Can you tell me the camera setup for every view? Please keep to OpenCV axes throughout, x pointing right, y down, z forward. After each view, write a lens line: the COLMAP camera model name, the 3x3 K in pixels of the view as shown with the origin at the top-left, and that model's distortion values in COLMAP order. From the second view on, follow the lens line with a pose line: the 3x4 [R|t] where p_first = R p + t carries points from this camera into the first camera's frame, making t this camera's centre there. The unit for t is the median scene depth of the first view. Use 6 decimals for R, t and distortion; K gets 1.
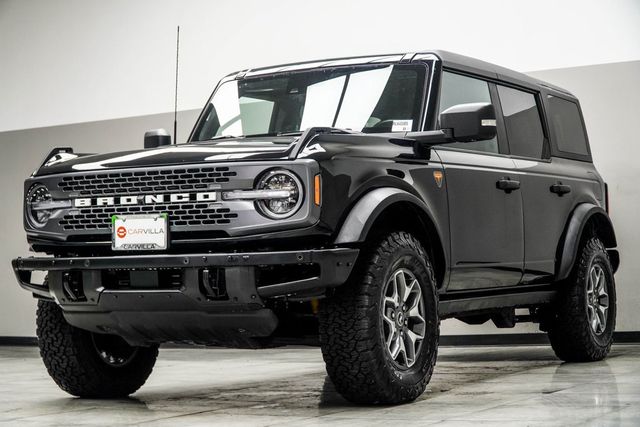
lens RADIAL K [[1415.7, 0, 320.0], [0, 1415.7, 213.5], [0, 0, 1]] dist [-0.262502, 0.418257]
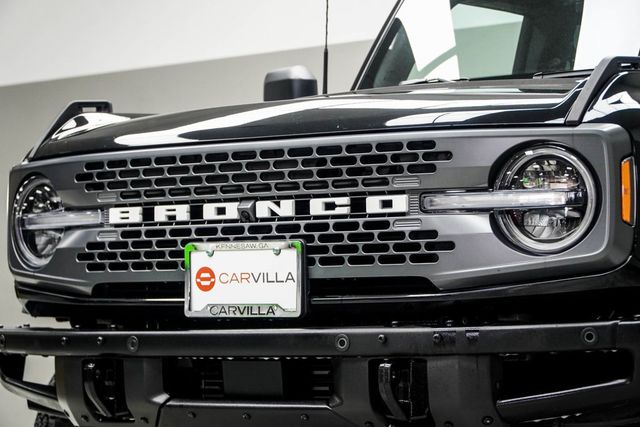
lens RADIAL K [[2438.8, 0, 320.0], [0, 2438.8, 213.5], [0, 0, 1]] dist [-1.032098, -0.251649]
pose [[0.994524, 0.004444, -0.104409, -0.018327], [-0.005376, 0.999948, -0.008641, -0.001799], [0.104366, 0.009155, 0.994497, 0.197956]]
